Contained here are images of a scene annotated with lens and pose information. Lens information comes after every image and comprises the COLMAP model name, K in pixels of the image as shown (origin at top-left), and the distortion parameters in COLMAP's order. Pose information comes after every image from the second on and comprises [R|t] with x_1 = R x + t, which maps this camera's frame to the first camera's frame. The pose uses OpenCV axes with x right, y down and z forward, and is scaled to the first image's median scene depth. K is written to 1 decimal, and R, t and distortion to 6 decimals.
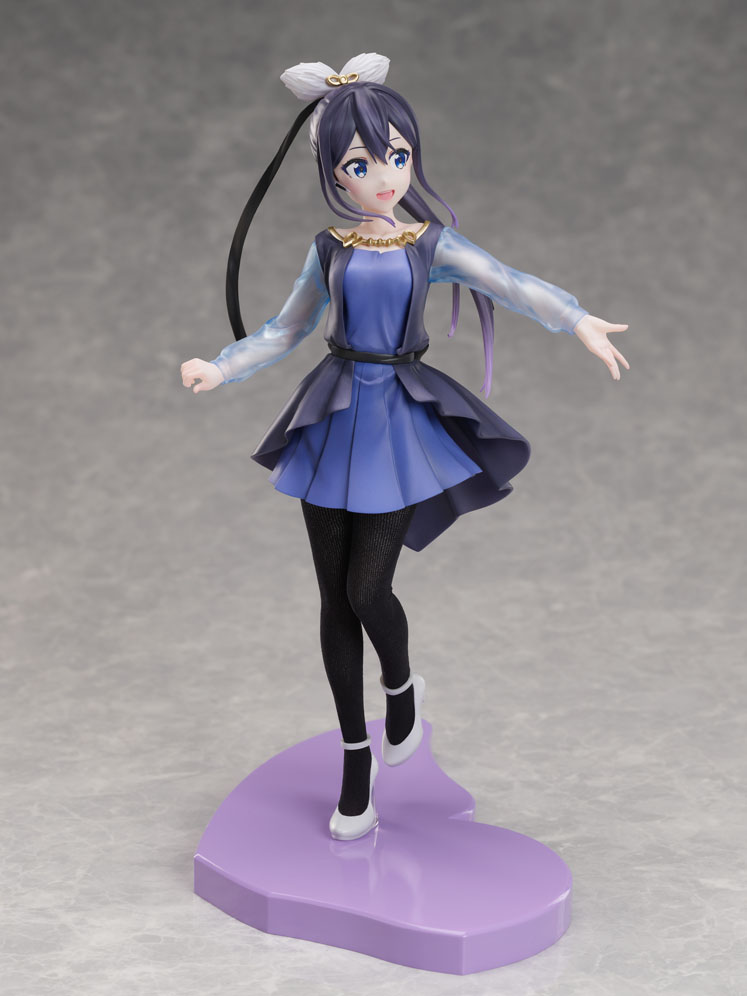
lens RADIAL K [[2890.8, 0, 377.1], [0, 2890.8, 500.9], [0, 0, 1]] dist [-0.003281, 0.000000]
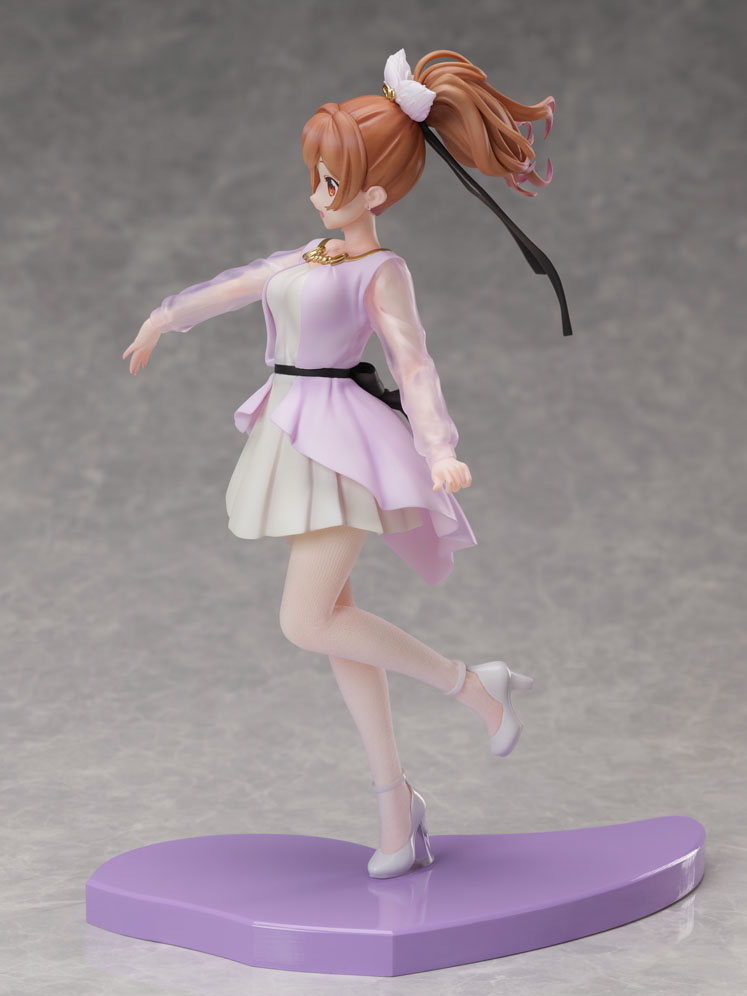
lens RADIAL K [[2890.8, 0, 367.2], [0, 2890.8, 491.1], [0, 0, 1]] dist [-0.003281, 0.000000]
pose [[0.999921, 0.001421, -0.012516, 0.028059], [-0.002500, 0.996237, -0.086632, 0.037811], [0.012346, 0.086656, 0.996162, 0.099331]]
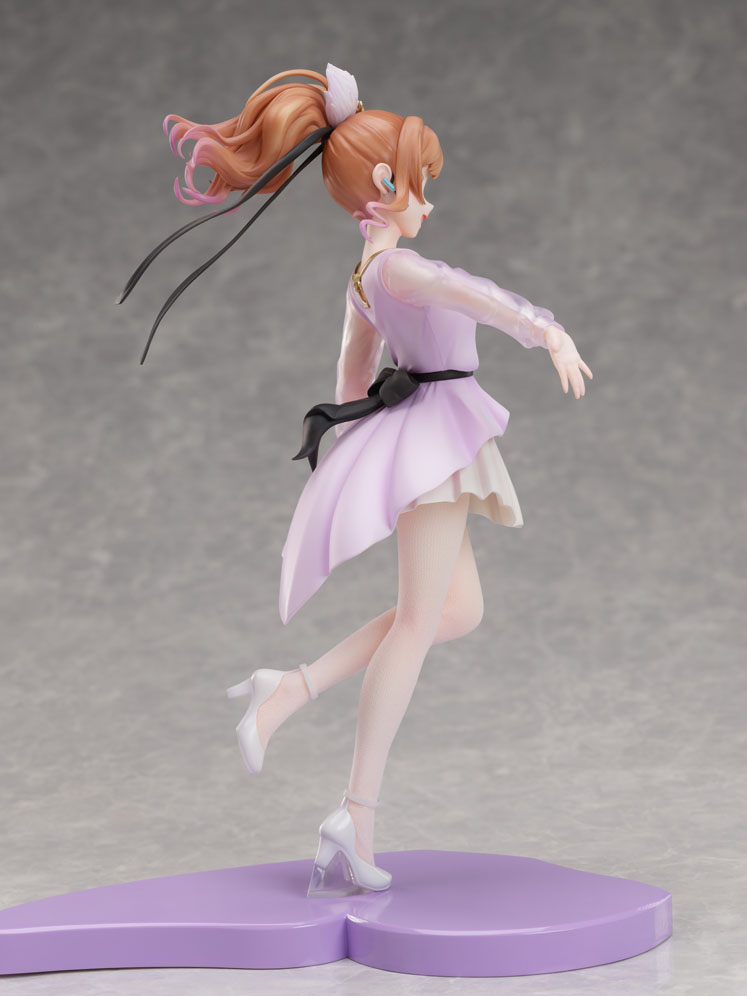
lens RADIAL K [[2815.3, 0, 376.9], [0, 2815.3, 499.9], [0, 0, 1]] dist [-0.006933, 0.000000]
pose [[0.997299, -0.052031, -0.051845, 0.070070], [0.043706, 0.987650, -0.150456, 0.079449], [0.059033, 0.147783, 0.987256, 0.120715]]
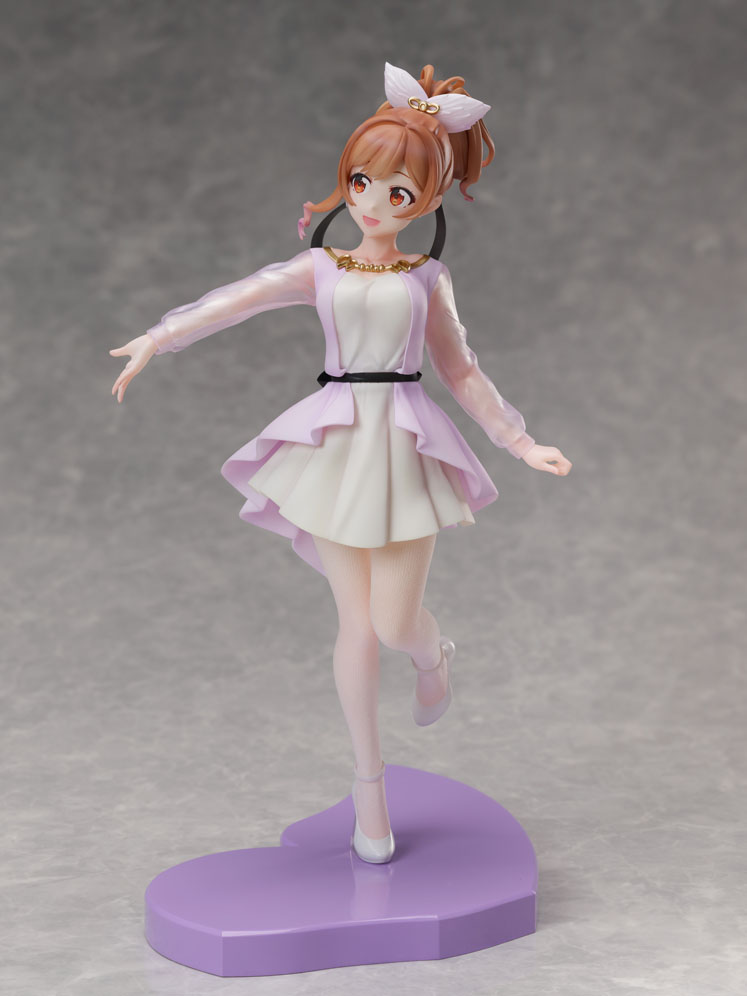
lens RADIAL K [[2890.8, 0, 371.3], [0, 2890.8, 496.4], [0, 0, 1]] dist [-0.003281, 0.000000]
pose [[0.999998, -0.000854, 0.001717, 0.025837], [0.001000, 0.996218, -0.086884, 0.043949], [-0.001637, 0.086885, 0.996217, 0.065199]]
